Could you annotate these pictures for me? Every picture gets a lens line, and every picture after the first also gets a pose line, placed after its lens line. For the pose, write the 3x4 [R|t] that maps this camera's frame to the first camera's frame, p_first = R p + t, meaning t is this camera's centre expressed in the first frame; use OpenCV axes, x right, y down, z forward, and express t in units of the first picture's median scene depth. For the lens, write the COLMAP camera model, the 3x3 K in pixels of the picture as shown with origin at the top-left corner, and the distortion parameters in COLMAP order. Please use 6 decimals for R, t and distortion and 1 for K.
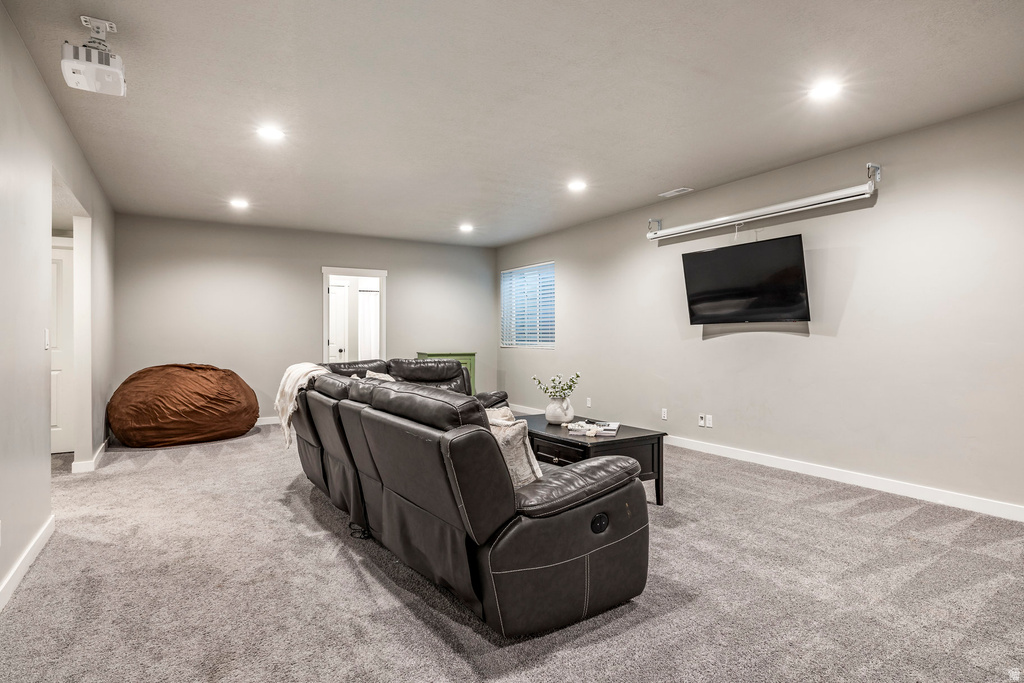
lens RADIAL K [[551.4, 0, 512.0], [0, 551.4, 341.5], [0, 0, 1]] dist [-0.135322, -0.000013]
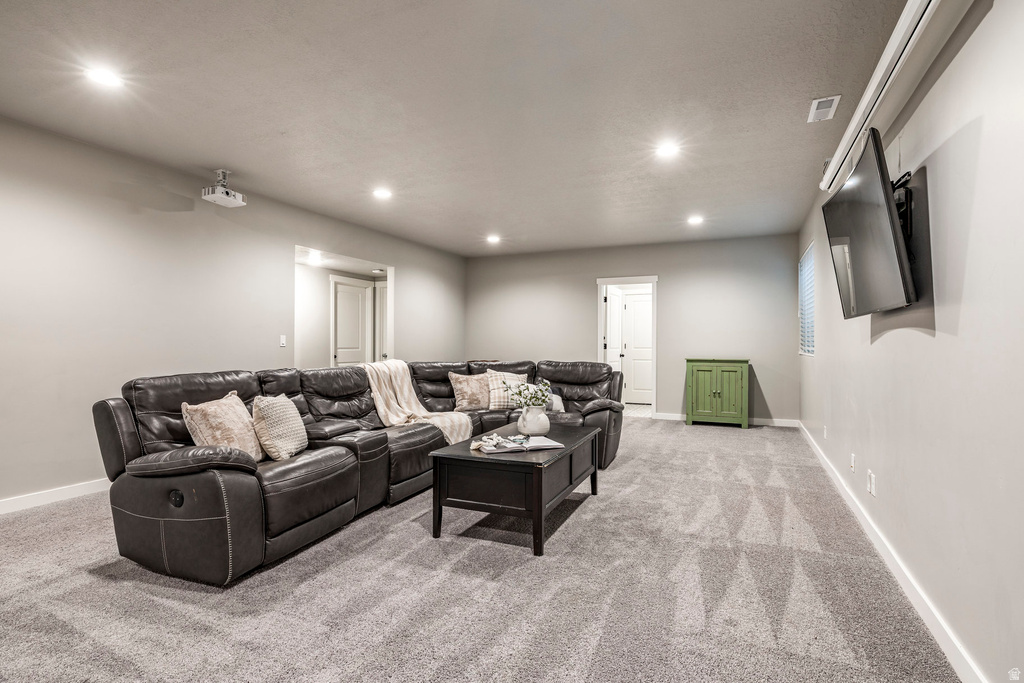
lens RADIAL K [[508.1, 0, 512.0], [0, 508.1, 341.5], [0, 0, 1]] dist [0.000875, -0.000085]
pose [[0.566197, -0.004091, -0.824260, 0.411031], [-0.006169, 0.999939, -0.009200, 0.001760], [0.824247, 0.010294, 0.566137, 0.264273]]
